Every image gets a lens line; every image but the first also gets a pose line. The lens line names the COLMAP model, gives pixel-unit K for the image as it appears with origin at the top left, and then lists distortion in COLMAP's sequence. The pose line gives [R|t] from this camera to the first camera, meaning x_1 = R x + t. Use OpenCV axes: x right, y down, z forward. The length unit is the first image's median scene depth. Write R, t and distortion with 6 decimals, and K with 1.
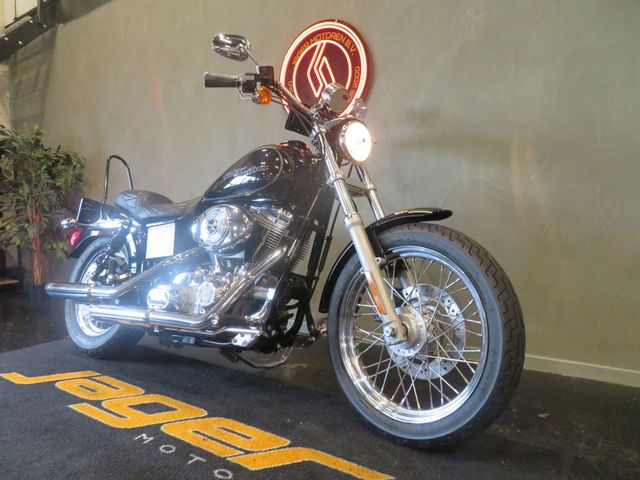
lens RADIAL K [[455.3, 0, 316.8], [0, 455.3, 245.0], [0, 0, 1]] dist [-0.009827, 0.009967]
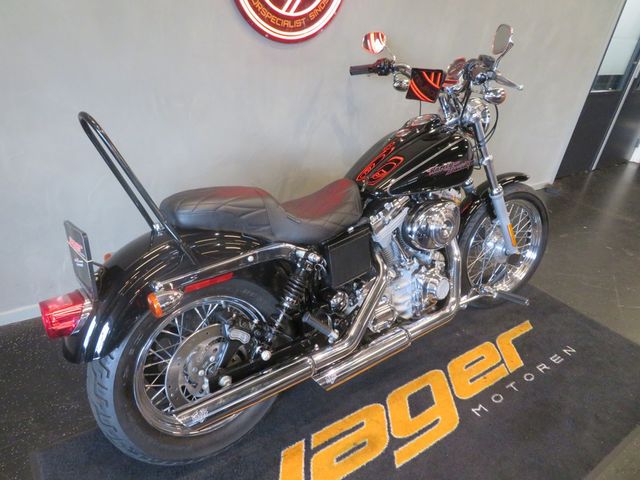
lens RADIAL K [[455.3, 0, 318.2], [0, 455.3, 240.2], [0, 0, 1]] dist [-0.009827, 0.009967]
pose [[0.321589, -0.413900, 0.851626, -1.262001], [-0.067875, 0.887013, 0.456729, -0.487658], [-0.944444, -0.204683, 0.257160, 1.070443]]
